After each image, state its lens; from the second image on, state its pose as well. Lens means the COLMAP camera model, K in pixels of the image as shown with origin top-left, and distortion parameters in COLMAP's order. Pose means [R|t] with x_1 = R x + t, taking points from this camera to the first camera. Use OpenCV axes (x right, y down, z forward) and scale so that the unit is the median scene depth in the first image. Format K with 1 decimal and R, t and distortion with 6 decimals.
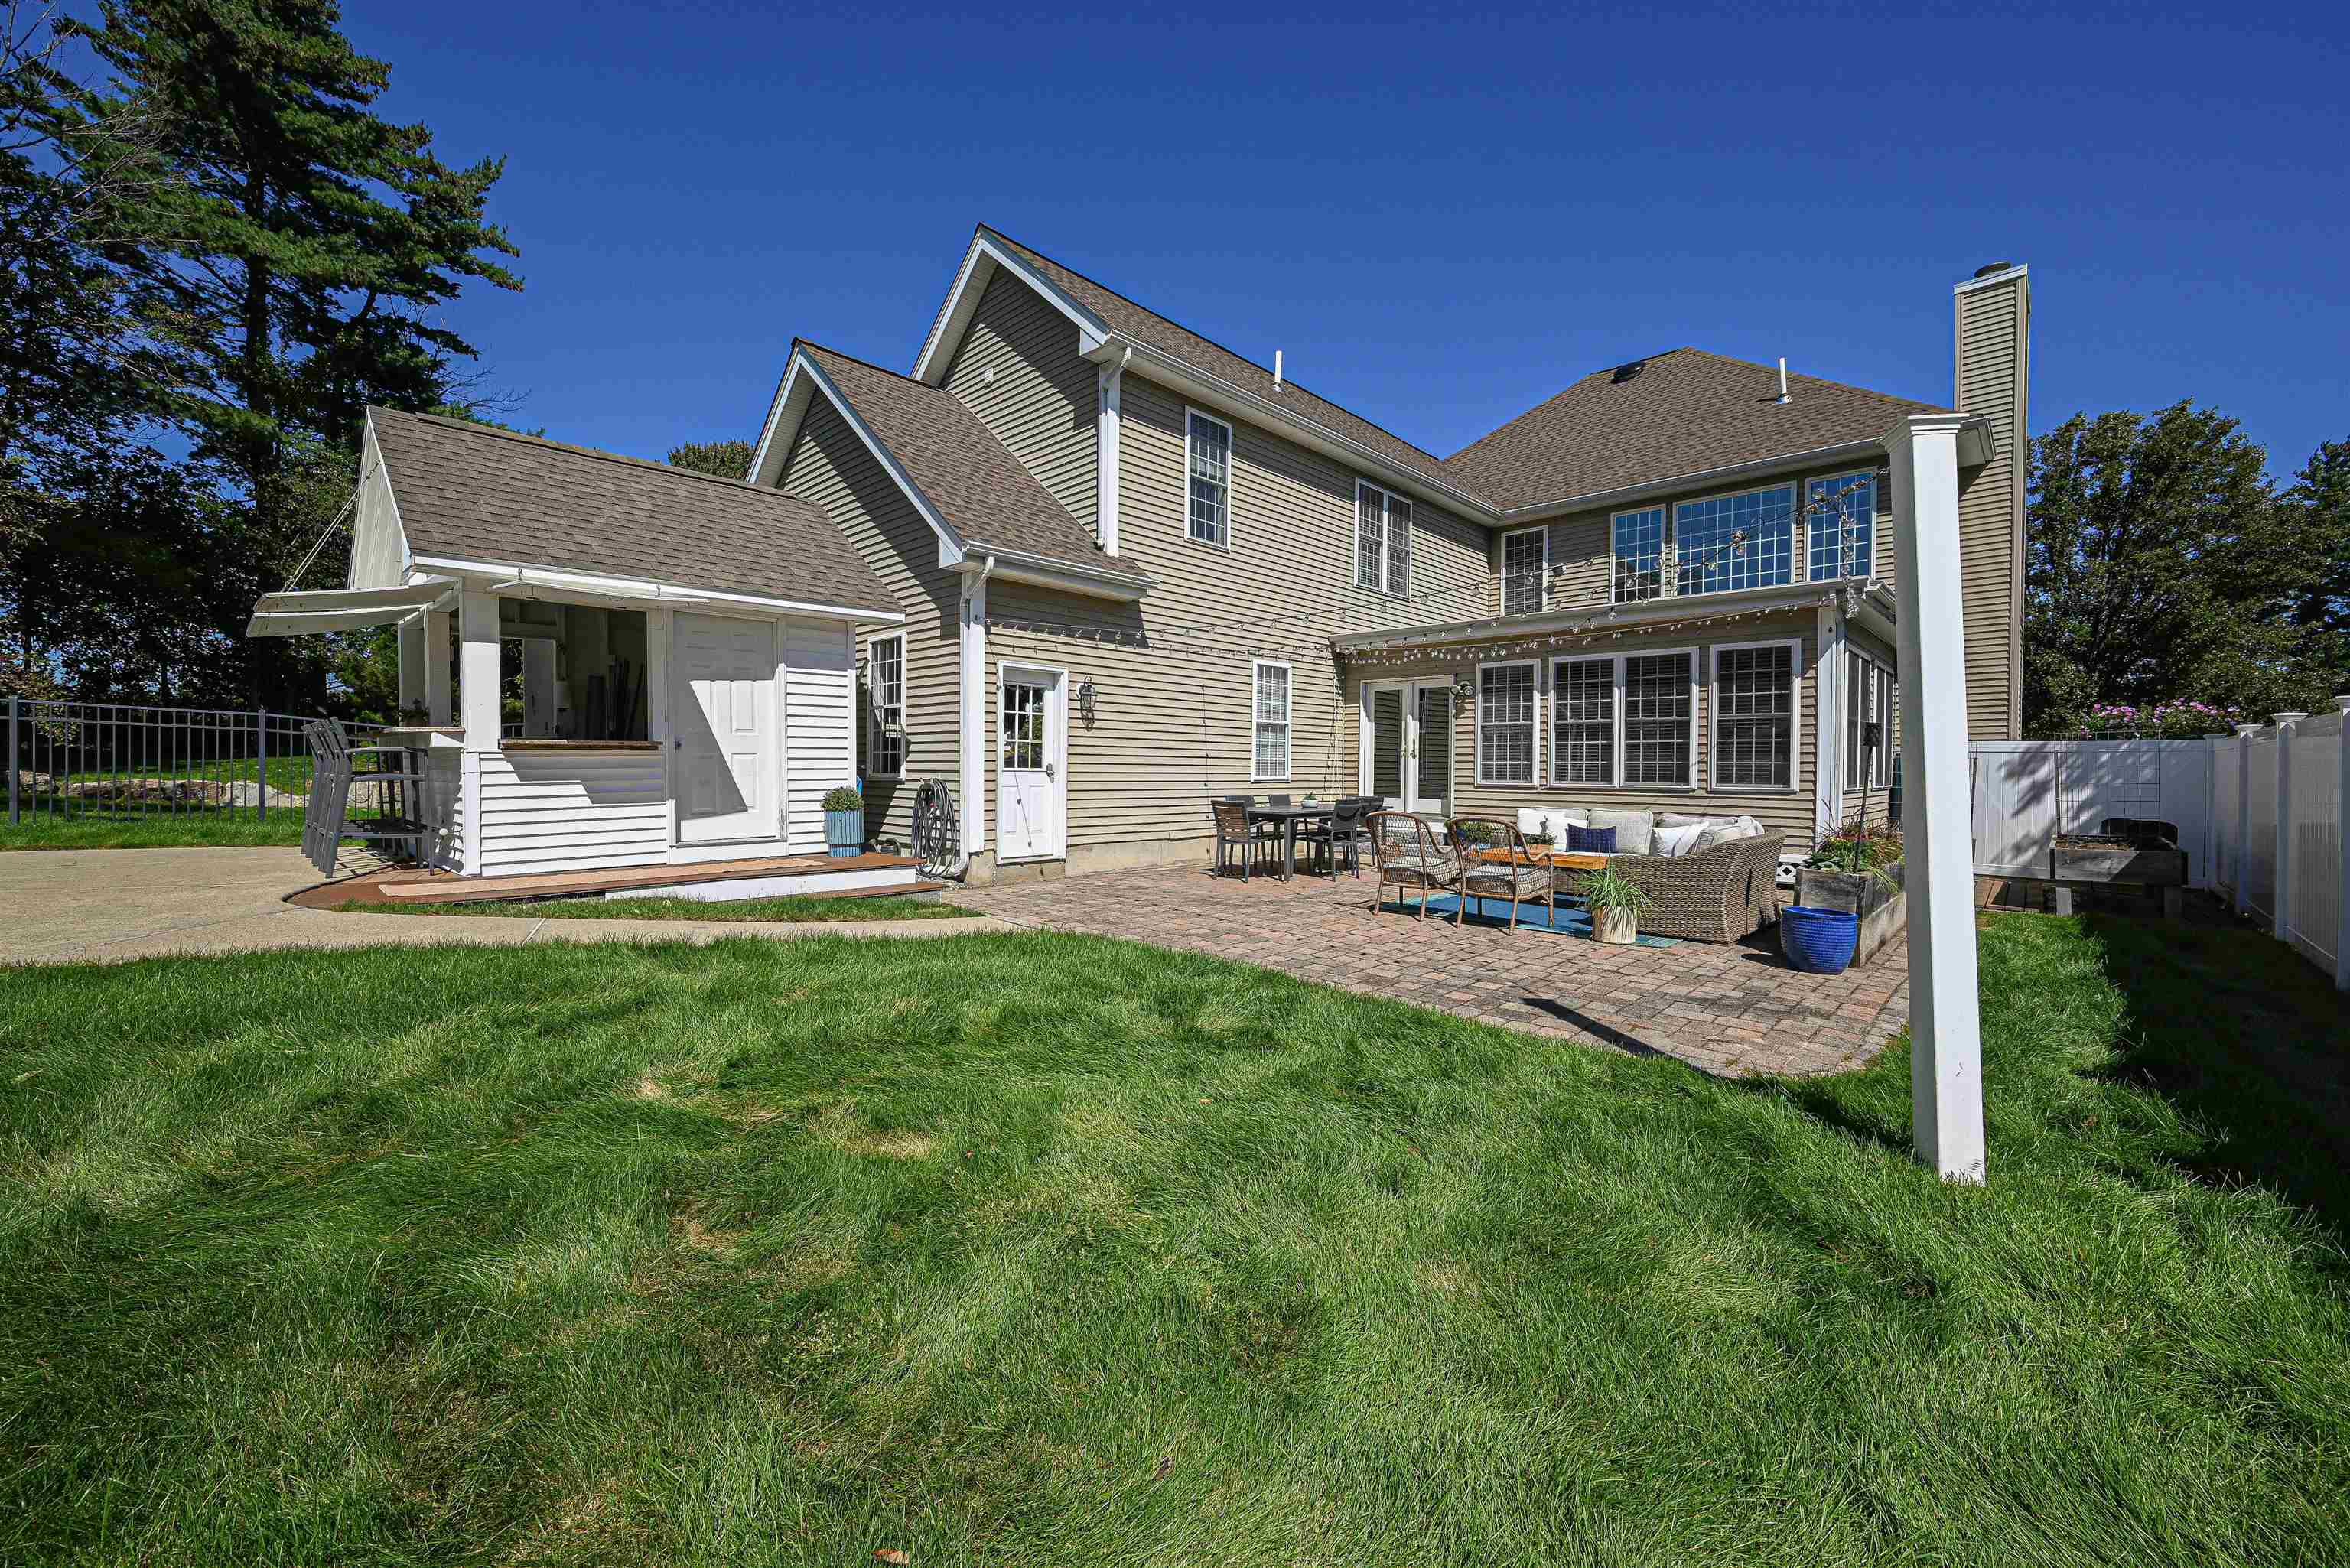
lens RADIAL K [[926.1, 0, 1182.1], [0, 926.1, 768.2], [0, 0, 1]] dist [-0.002347, 0.000507]
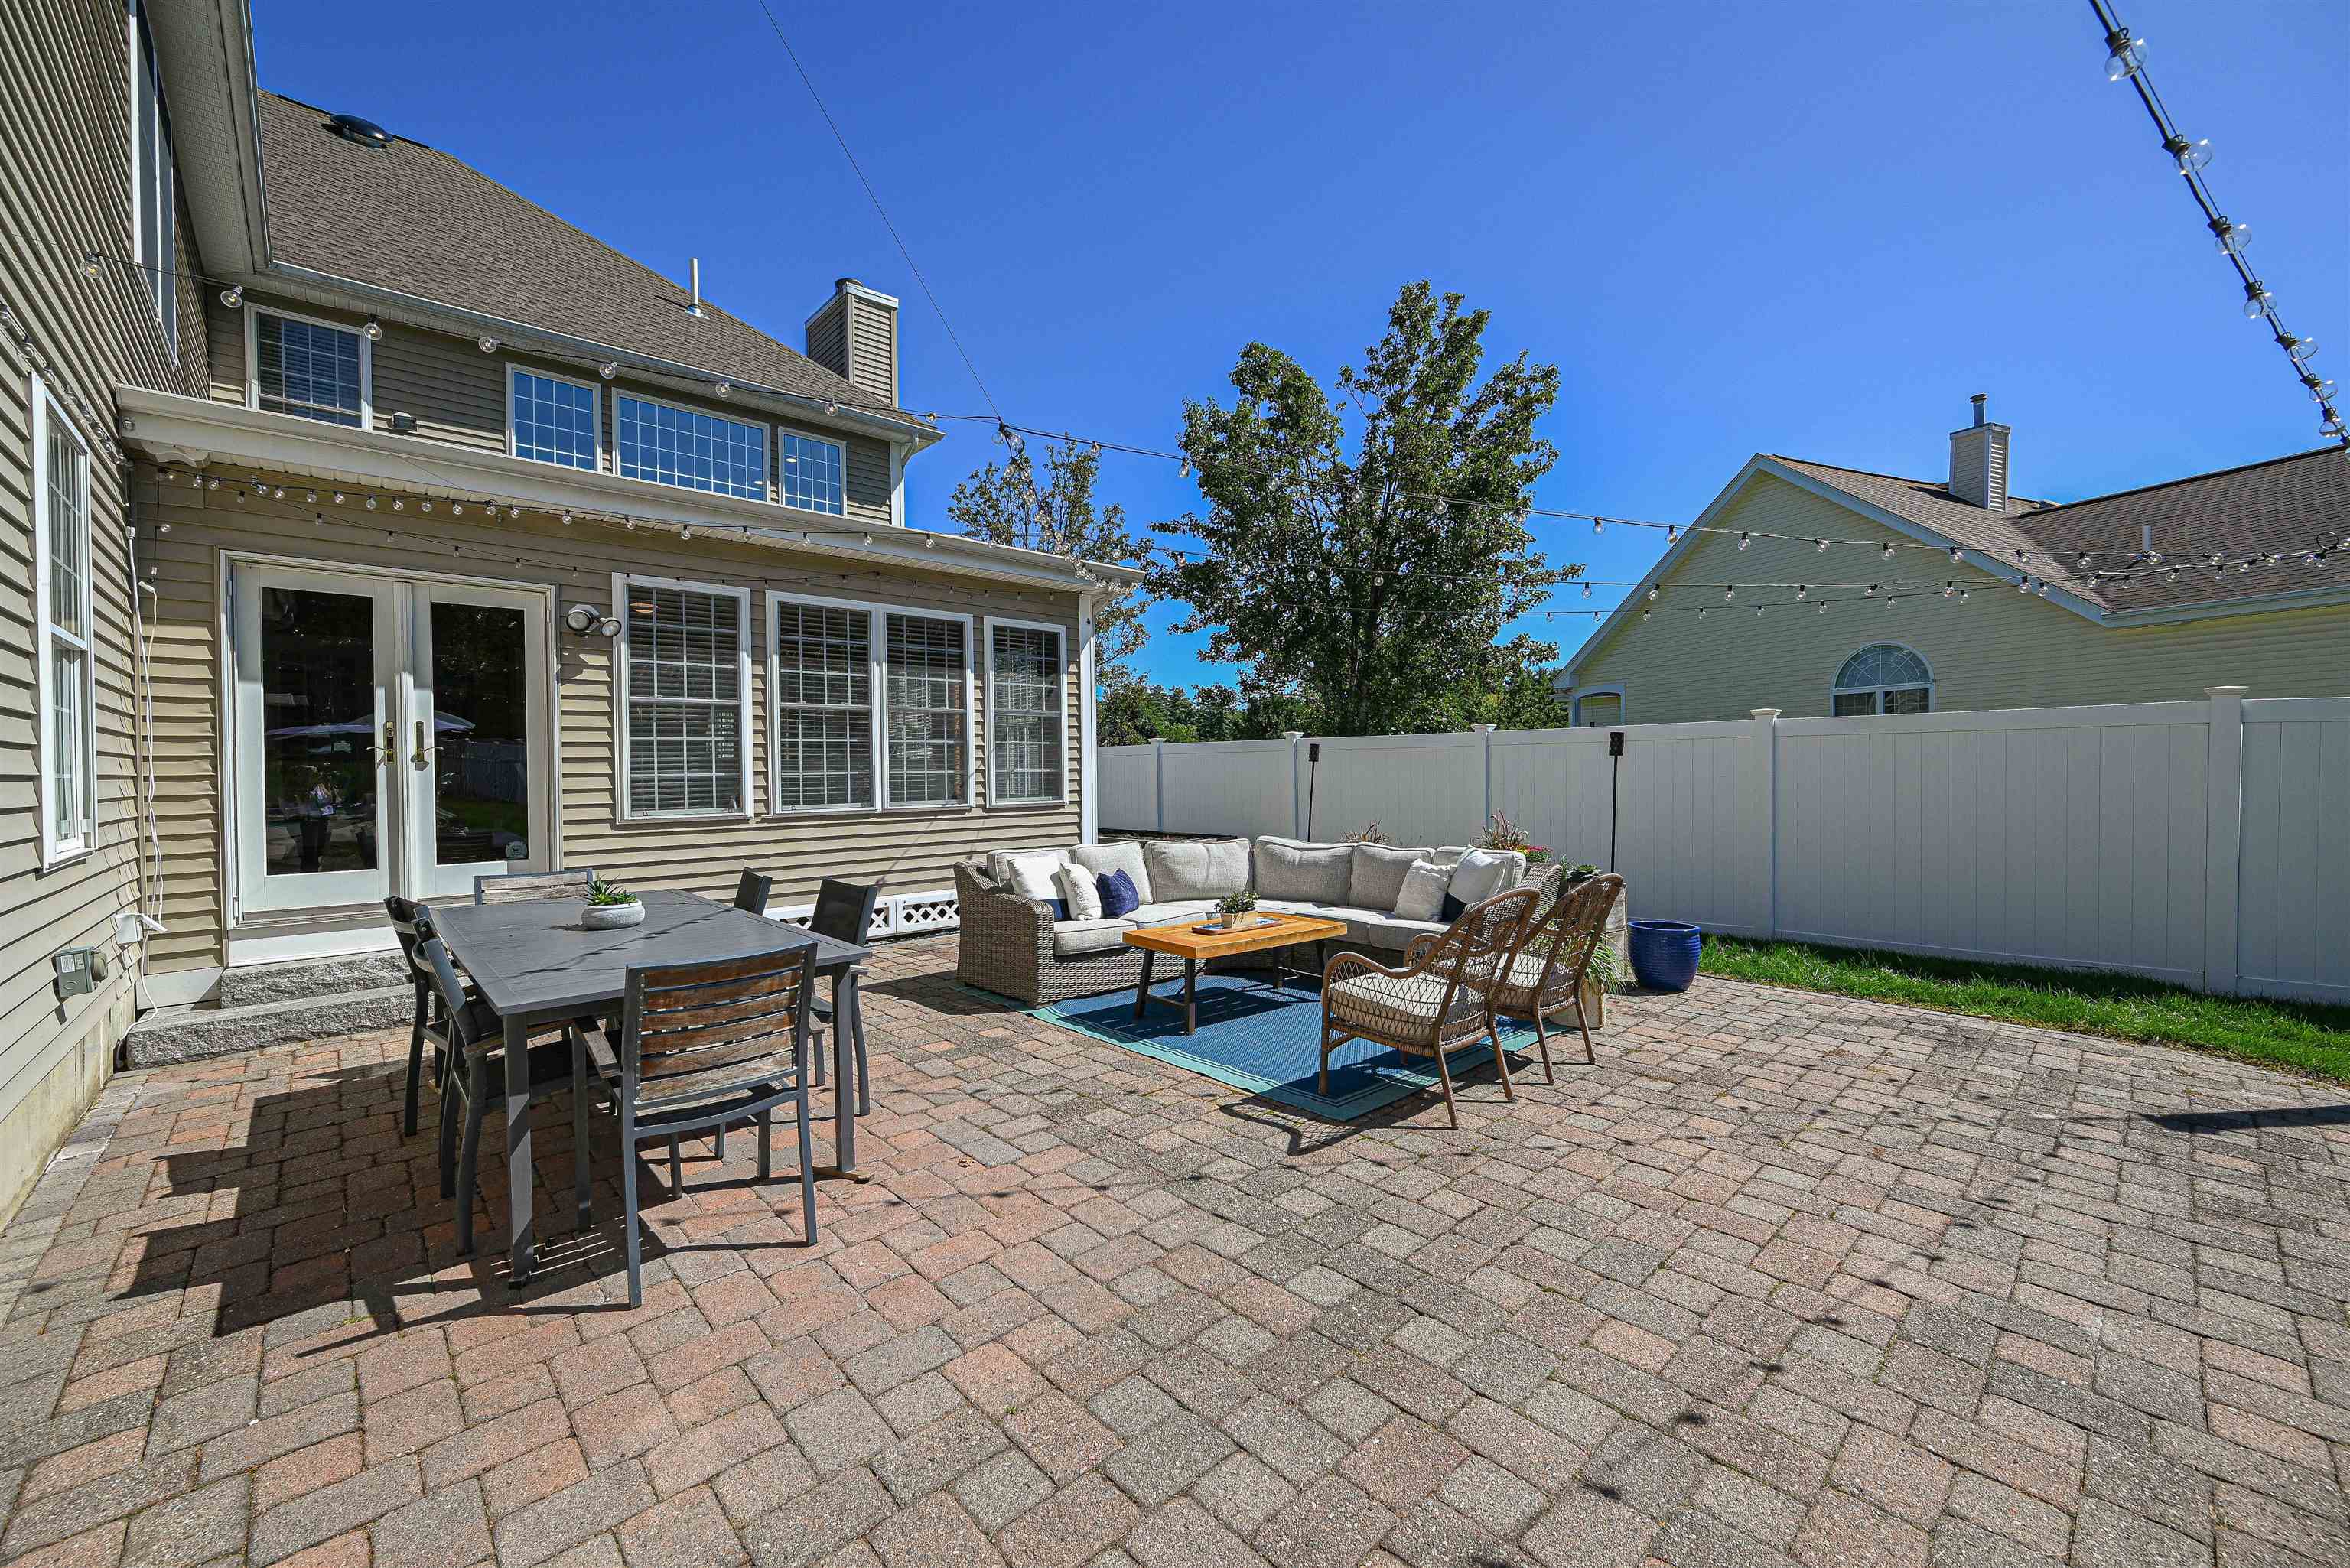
lens RADIAL K [[926.1, 0, 1179.1], [0, 926.1, 786.8], [0, 0, 1]] dist [-0.002347, 0.000507]
pose [[0.064106, -0.026790, 0.997583, -0.083678], [0.017288, 0.999519, 0.025731, -0.005006], [-0.997793, 0.015597, 0.064539, 0.378499]]
